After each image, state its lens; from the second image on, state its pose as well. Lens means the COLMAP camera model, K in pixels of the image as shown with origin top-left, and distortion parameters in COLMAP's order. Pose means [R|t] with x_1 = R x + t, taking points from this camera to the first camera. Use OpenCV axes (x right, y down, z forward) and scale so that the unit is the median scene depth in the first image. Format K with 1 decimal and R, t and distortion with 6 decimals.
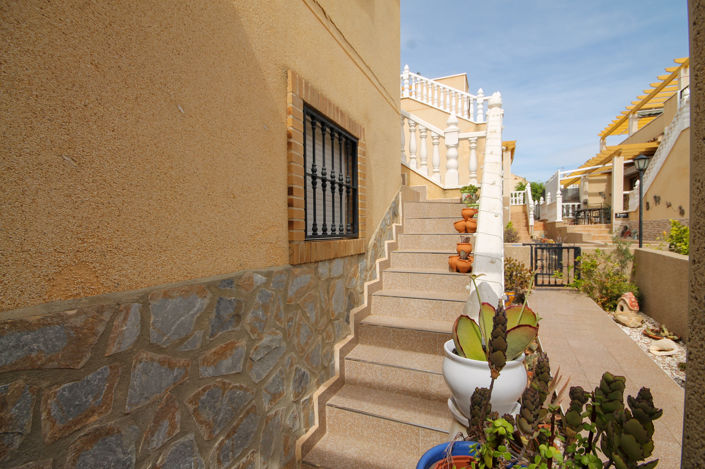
lens RADIAL K [[335.1, 0, 352.0], [0, 335.1, 234.3], [0, 0, 1]] dist [0.000049, 0.000530]
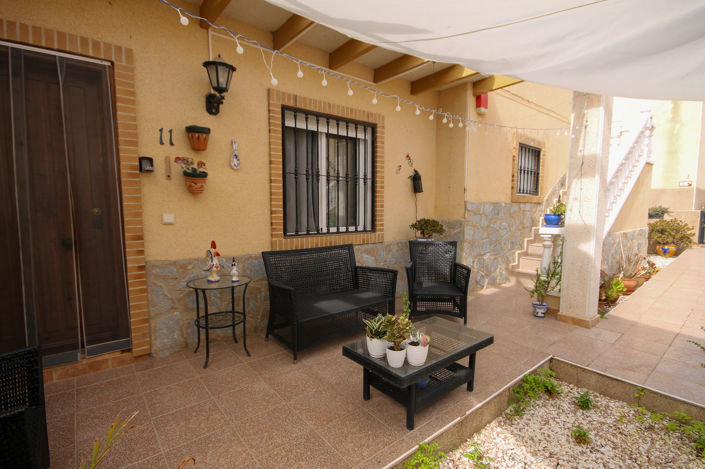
lens RADIAL K [[335.1, 0, 352.8], [0, 335.1, 236.5], [0, 0, 1]] dist [0.000049, 0.000530]
pose [[0.888525, 0.053702, -0.455674, -0.052383], [-0.016286, 0.996193, 0.085645, 0.128175], [0.458538, -0.068677, 0.886017, -1.733147]]
